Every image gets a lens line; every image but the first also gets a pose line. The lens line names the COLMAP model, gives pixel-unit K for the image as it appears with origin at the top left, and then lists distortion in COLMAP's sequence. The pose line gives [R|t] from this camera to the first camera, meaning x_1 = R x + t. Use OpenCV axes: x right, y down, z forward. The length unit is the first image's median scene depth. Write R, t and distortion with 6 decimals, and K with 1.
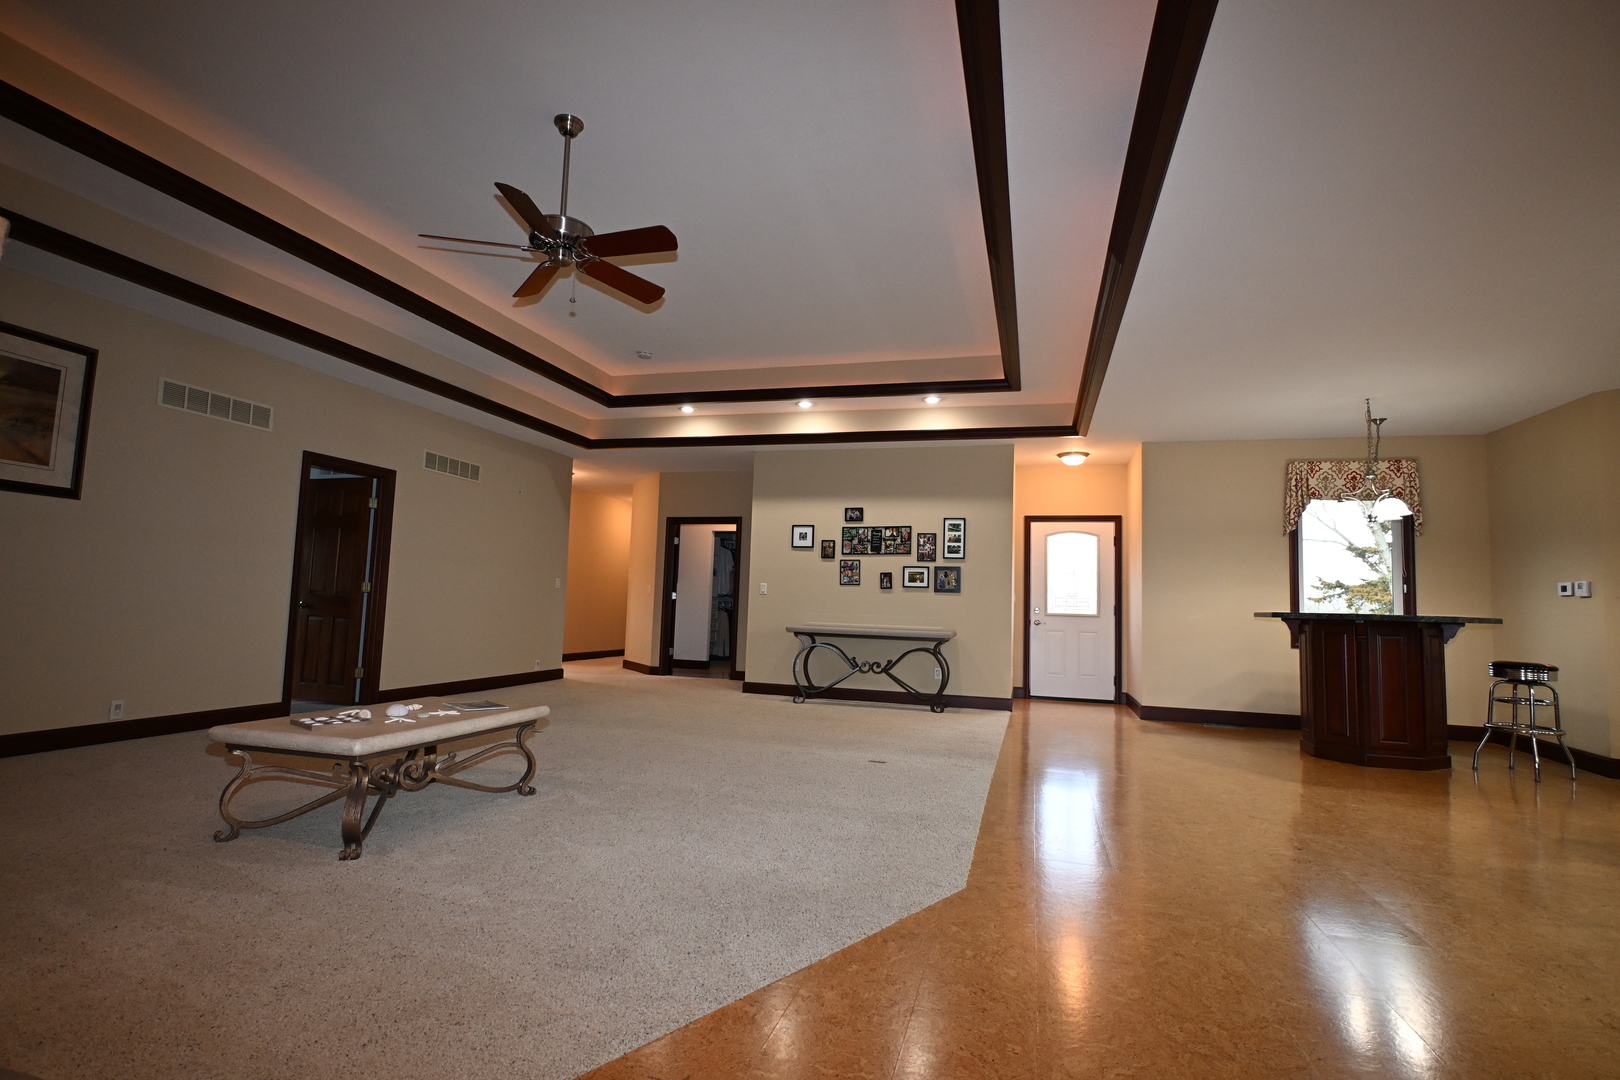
lens RADIAL K [[800.4, 0, 805.8], [0, 800.4, 524.8], [0, 0, 1]] dist [0.003959, 0.000198]
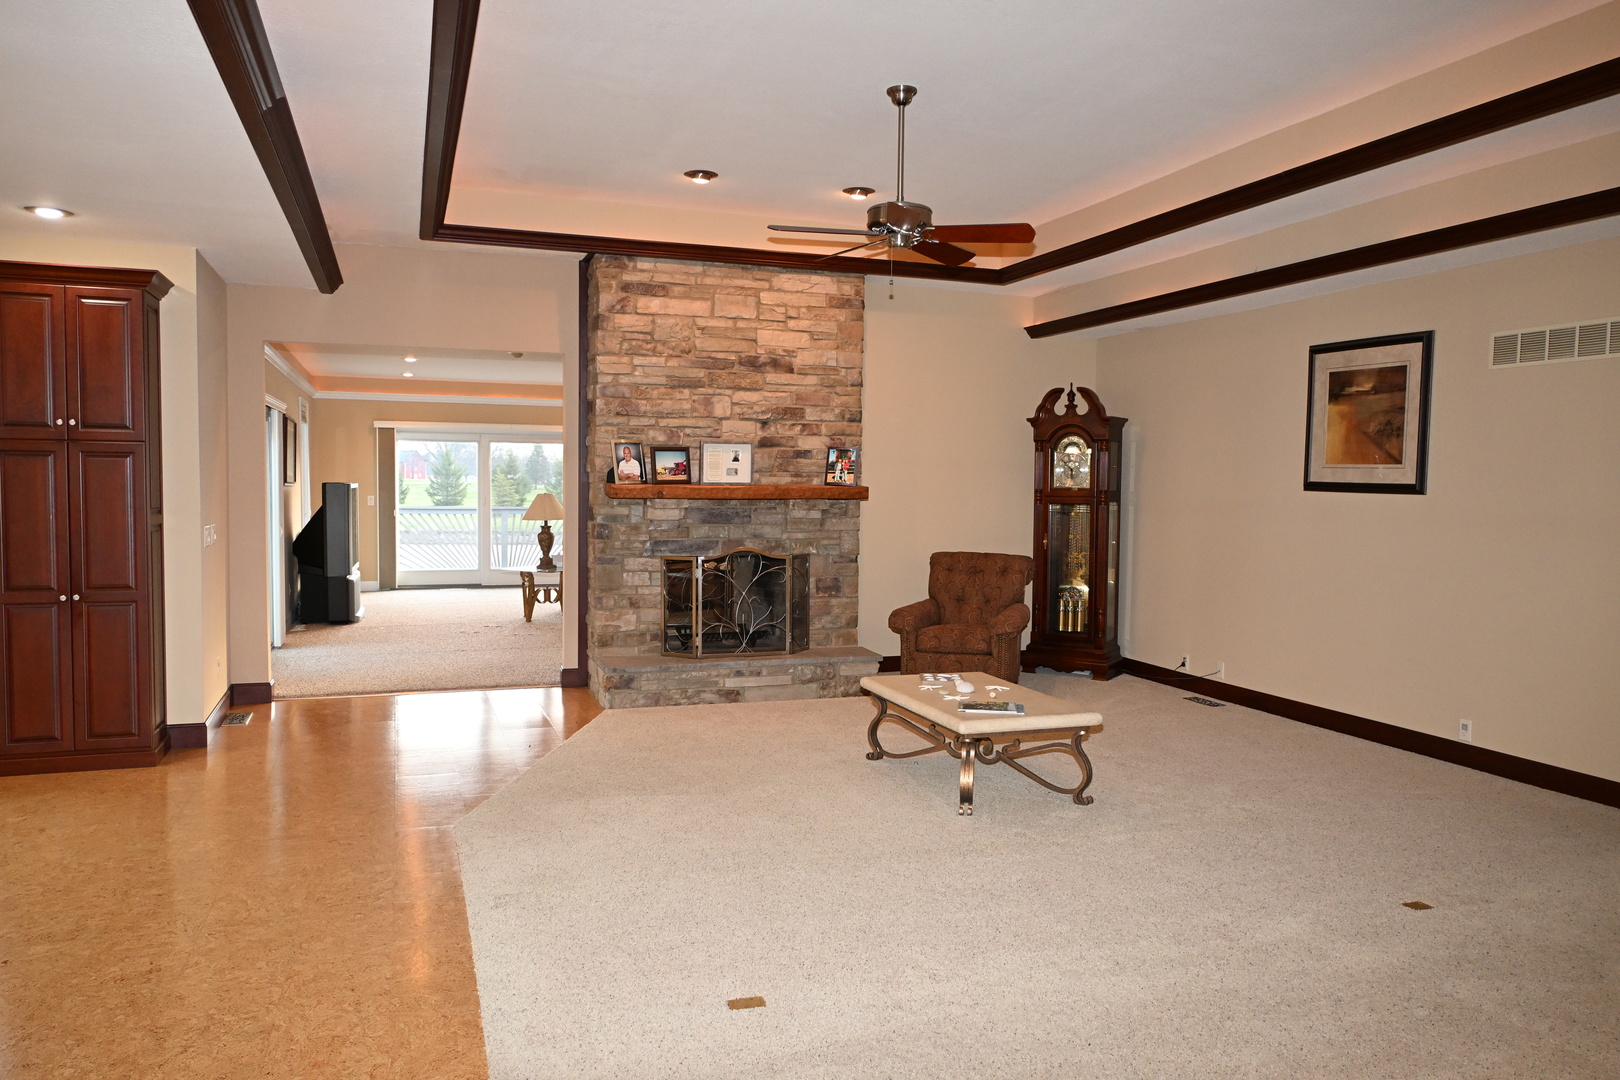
lens RADIAL K [[1162.6, 0, 806.9], [0, 1162.6, 543.1], [0, 0, 1]] dist [0.000380, 0.000385]
pose [[-0.818851, -0.010660, -0.573908, 0.487972], [0.020103, 0.998682, -0.047233, 0.077286], [0.573654, -0.050214, -0.817557, 1.748087]]
